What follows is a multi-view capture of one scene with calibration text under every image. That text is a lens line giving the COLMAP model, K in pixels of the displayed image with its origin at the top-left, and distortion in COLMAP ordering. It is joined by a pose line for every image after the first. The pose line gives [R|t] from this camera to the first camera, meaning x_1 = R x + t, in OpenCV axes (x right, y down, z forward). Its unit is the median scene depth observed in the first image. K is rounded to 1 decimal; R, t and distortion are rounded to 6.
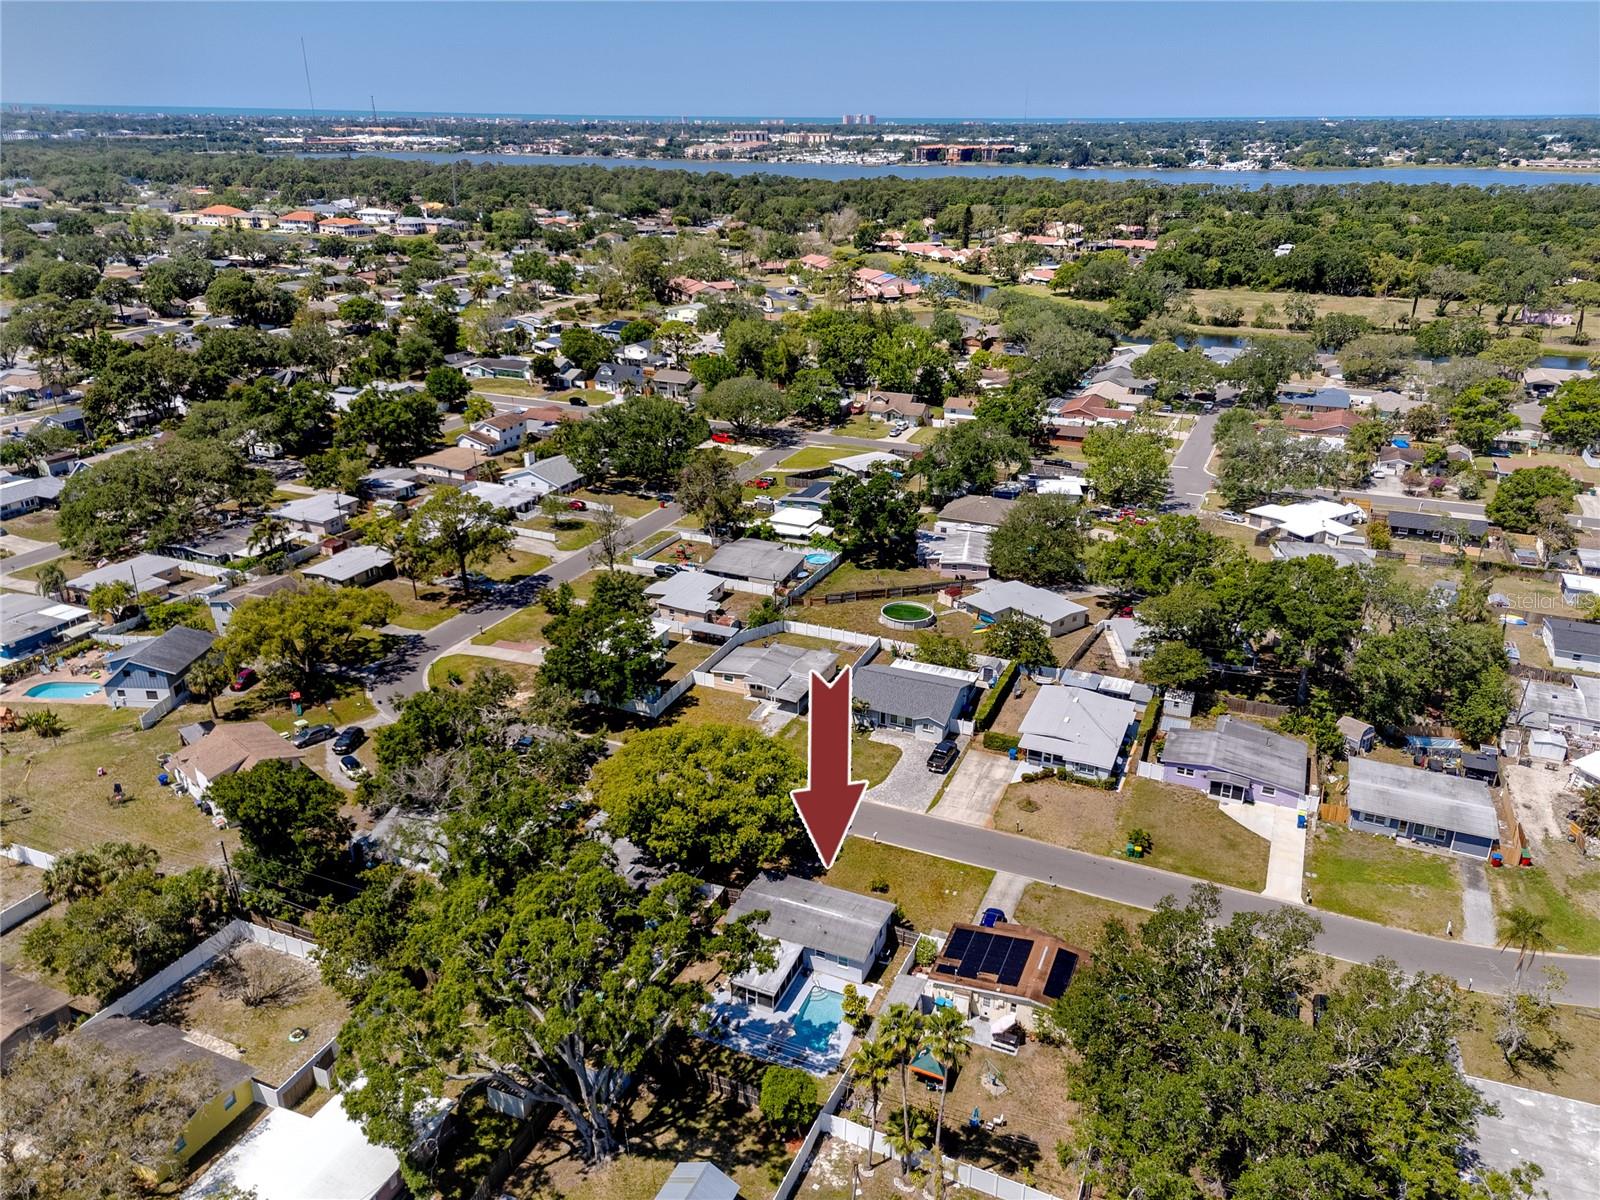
lens RADIAL K [[1160.7, 0, 812.8], [0, 1160.7, 587.0], [0, 0, 1]] dist [0.077915, -0.053602]
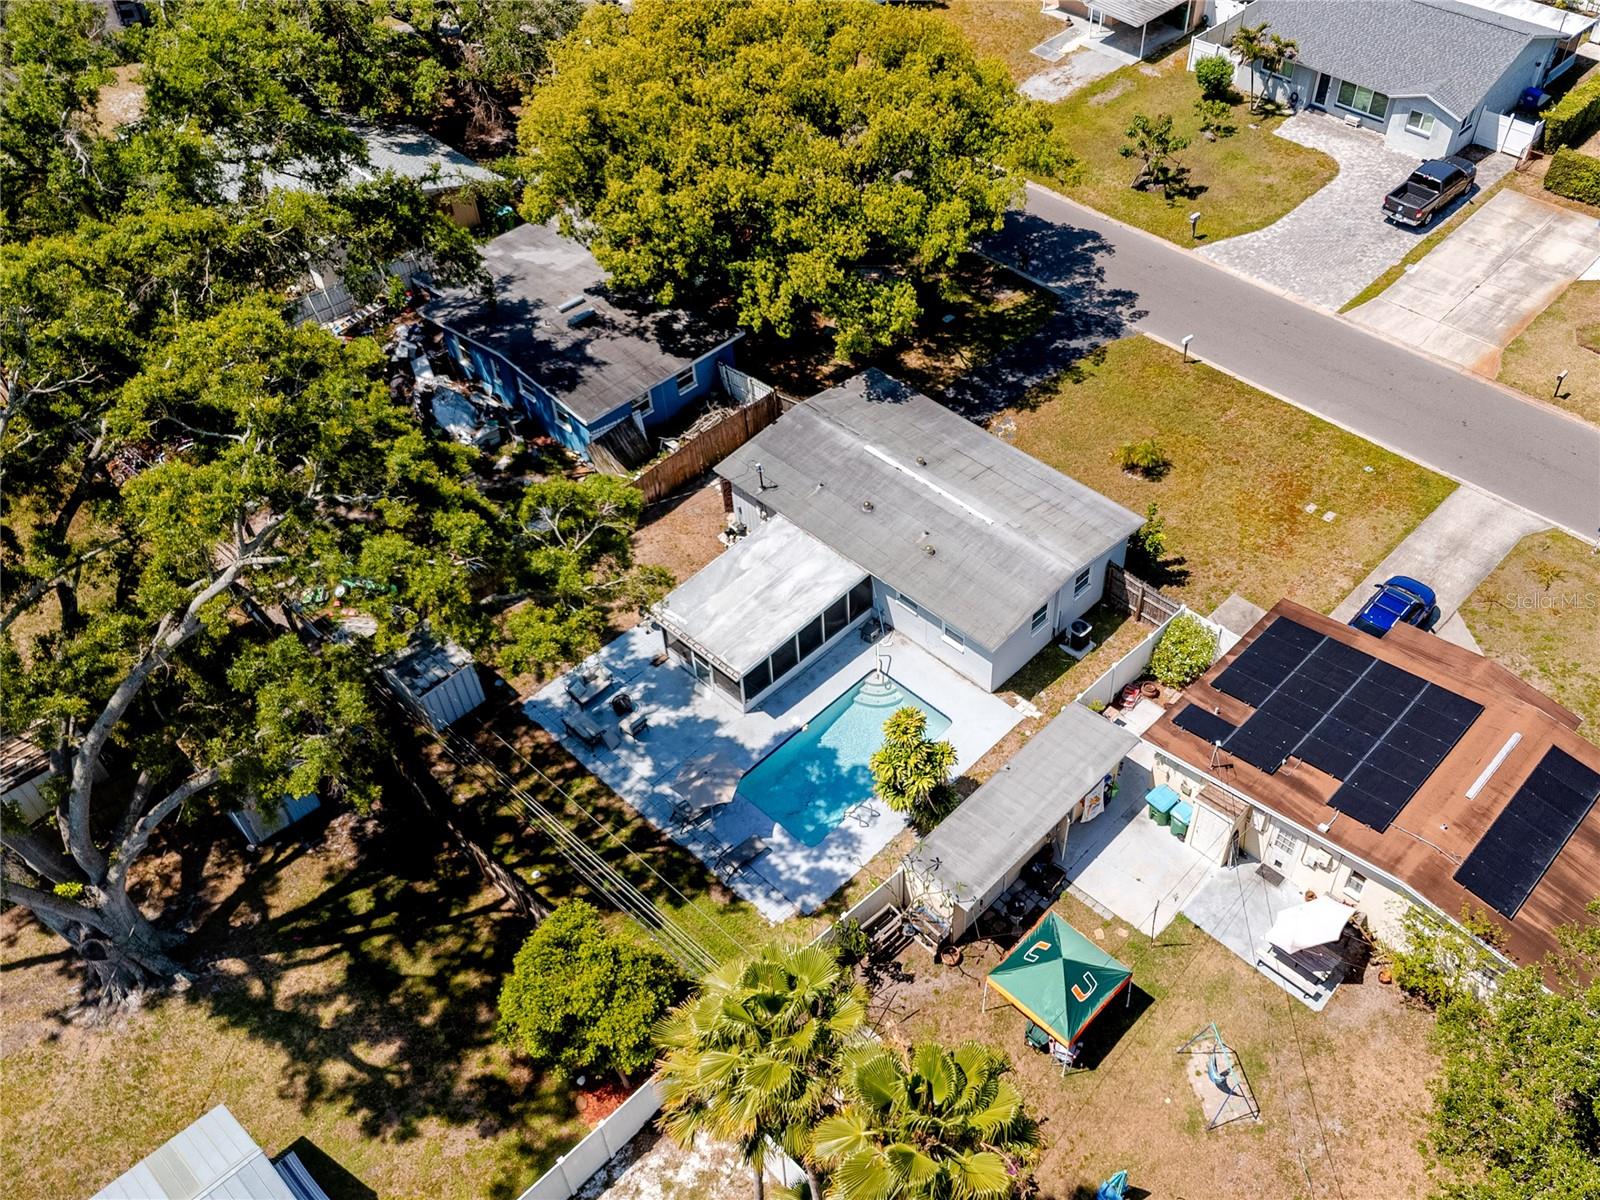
lens RADIAL K [[1384.8, 0, 929.5], [0, 1384.8, 593.6], [0, 0, 1]] dist [0.092726, -0.040931]
pose [[0.946889, 0.231164, -0.223529, 0.115003], [-0.123395, 0.903126, 0.411262, 0.117087], [0.296943, -0.361837, 0.883685, 0.579432]]
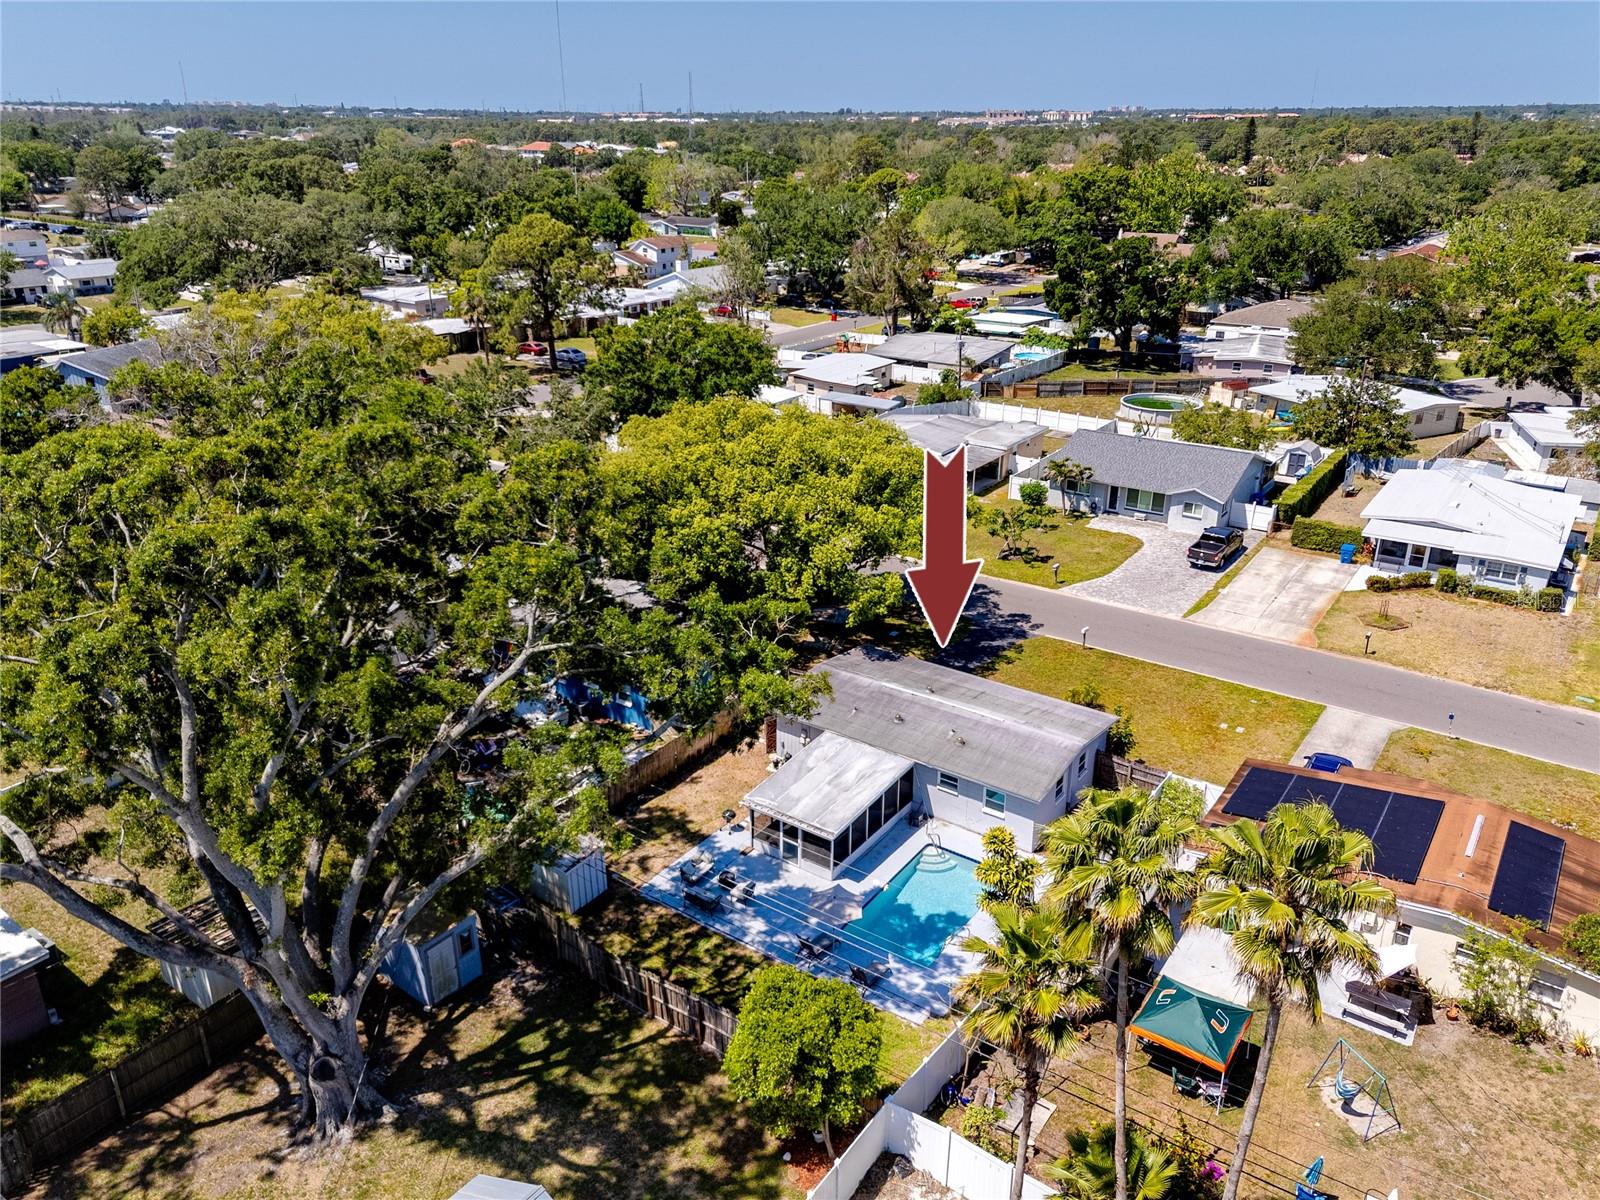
lens RADIAL K [[1160.7, 0, 813.6], [0, 1160.7, 597.4], [0, 0, 1]] dist [0.077915, -0.053602]
pose [[0.979250, 0.070910, -0.189845, 0.036674], [-0.069735, 0.997482, 0.012874, 0.232037], [0.190280, 0.000632, 0.981730, 0.513817]]
